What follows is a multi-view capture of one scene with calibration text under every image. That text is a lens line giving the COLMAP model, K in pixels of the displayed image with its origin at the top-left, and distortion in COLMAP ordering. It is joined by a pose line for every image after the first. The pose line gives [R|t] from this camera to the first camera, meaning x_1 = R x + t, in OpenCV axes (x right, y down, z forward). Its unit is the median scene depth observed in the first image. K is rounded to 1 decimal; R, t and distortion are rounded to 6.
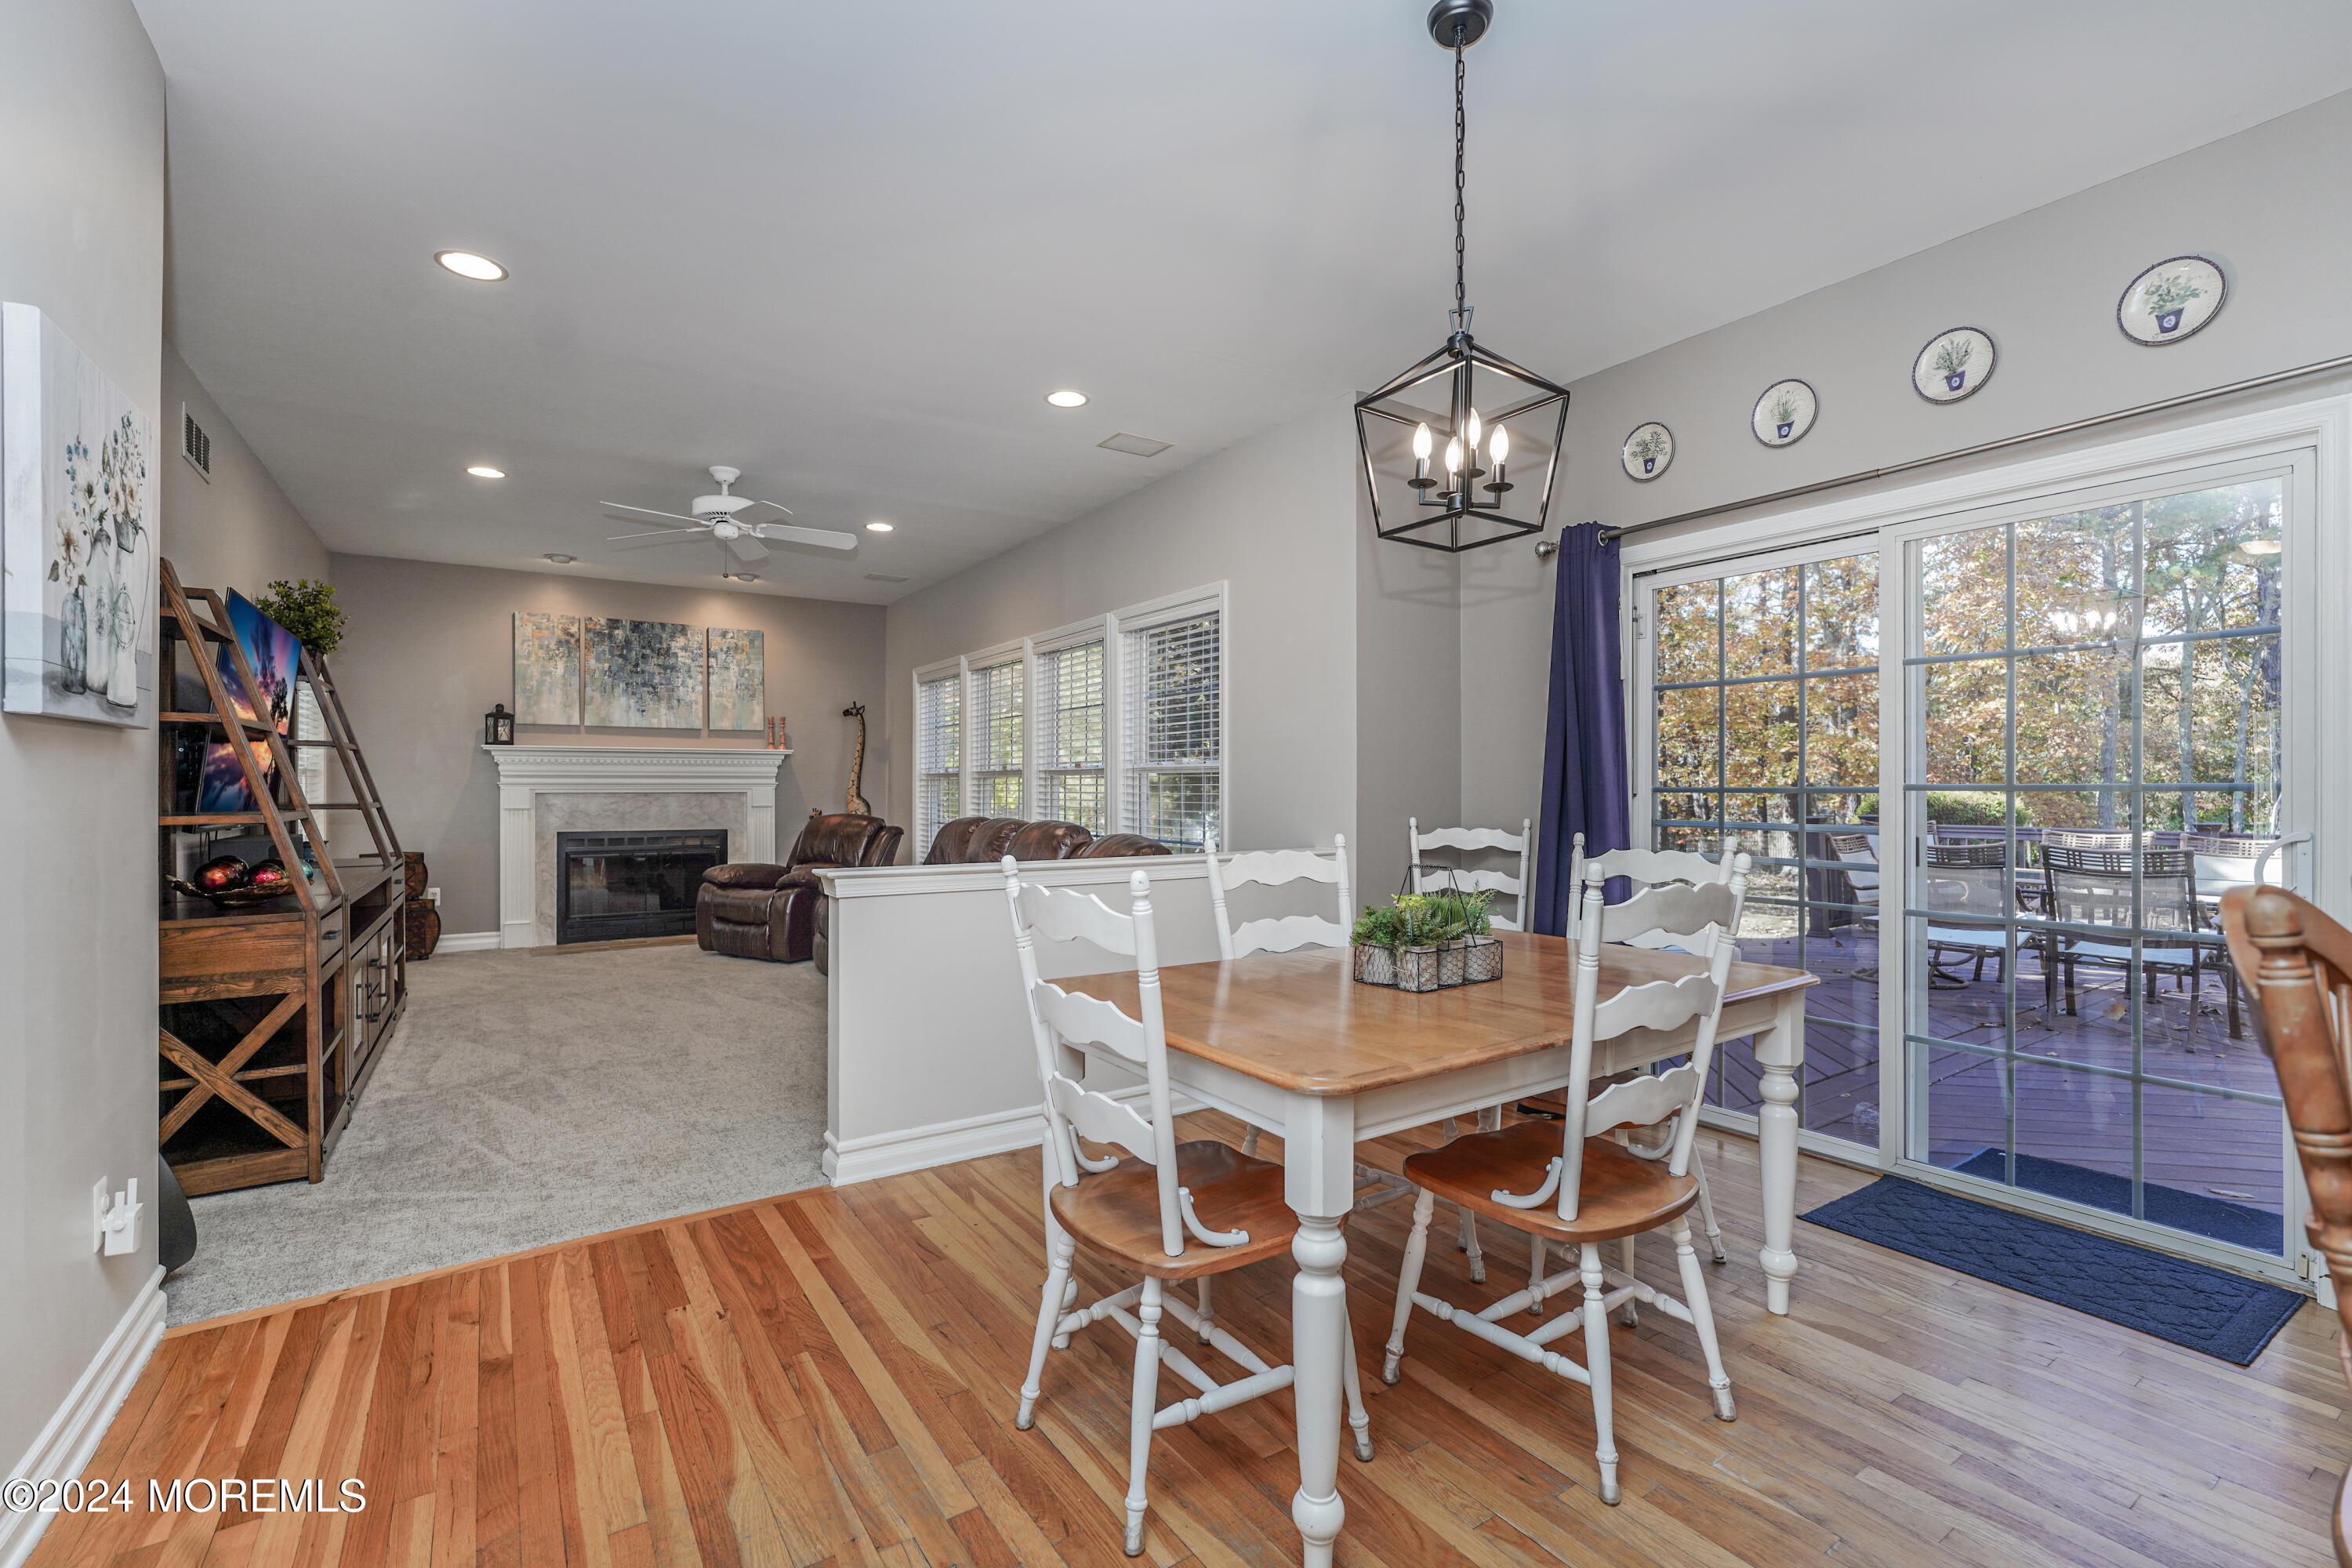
lens RADIAL K [[1033.3, 0, 1178.1], [0, 1033.3, 787.0], [0, 0, 1]] dist [-0.000628, -0.000035]
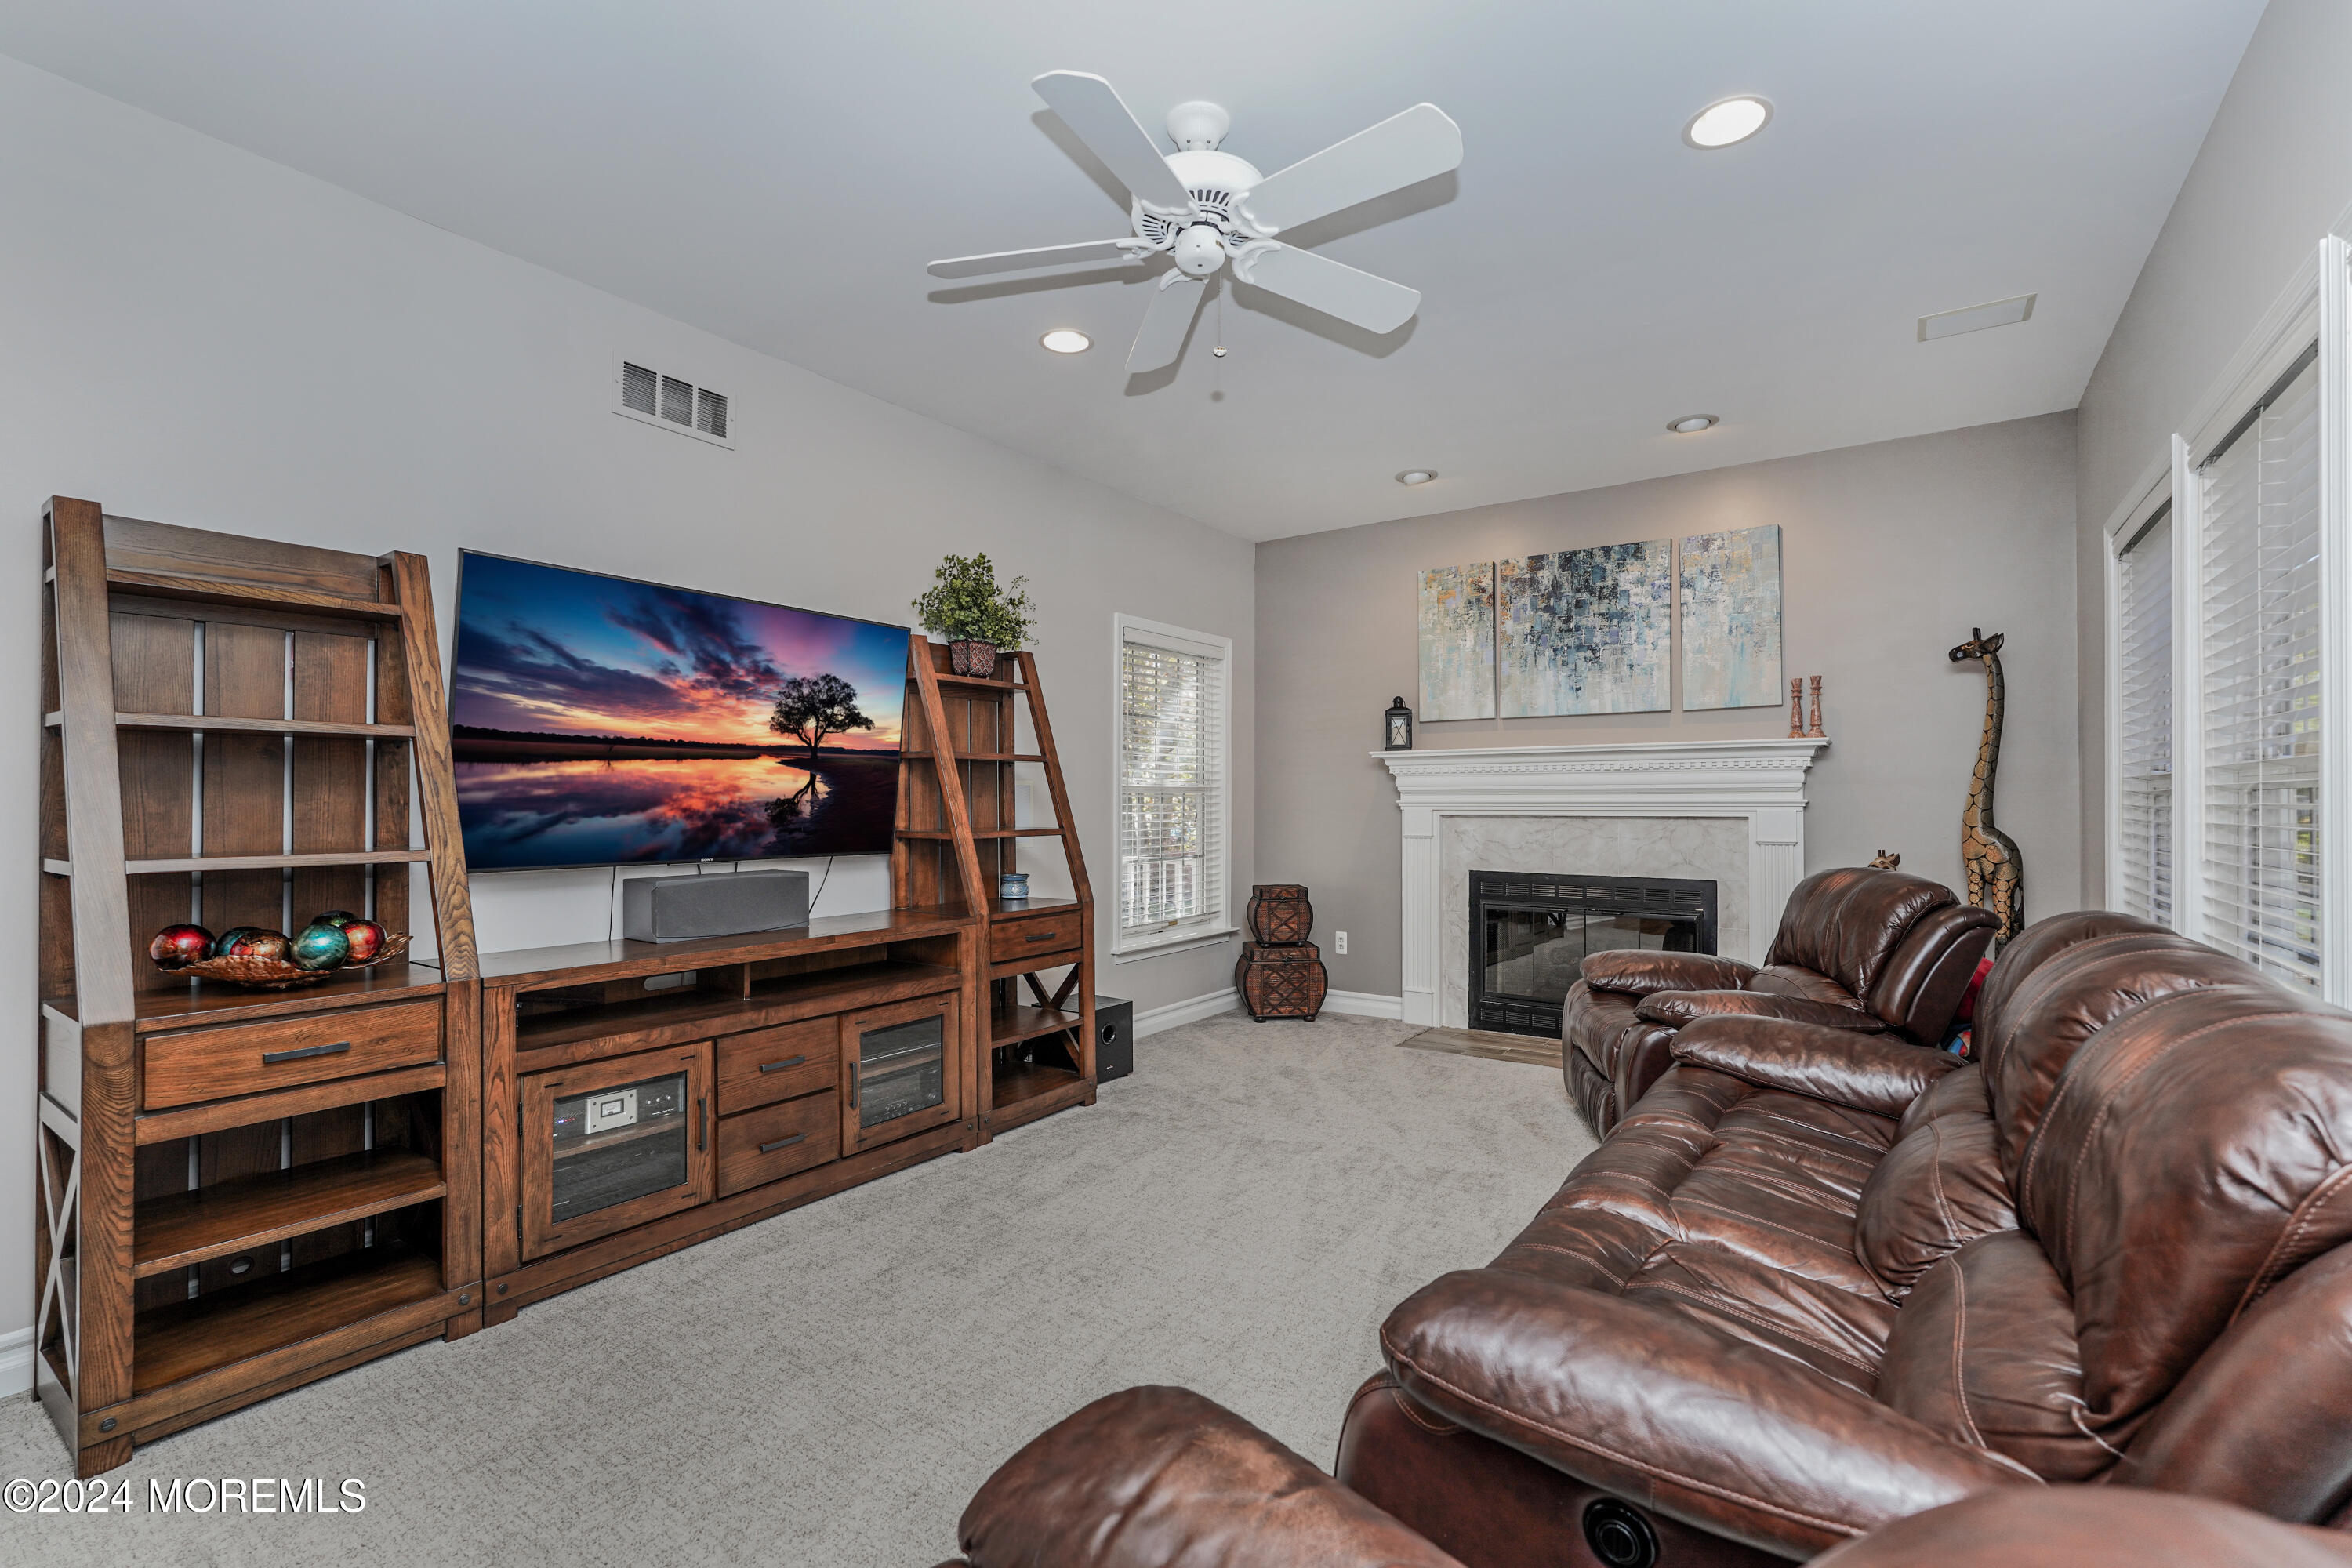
lens RADIAL K [[1033.3, 0, 1179.2], [0, 1033.3, 785.2], [0, 0, 1]] dist [-0.000628, -0.000035]
pose [[0.368855, -0.009071, -0.929443, -0.011782], [0.001678, 0.999957, -0.009093, -0.008321], [0.929486, 0.001794, 0.368854, 0.536926]]
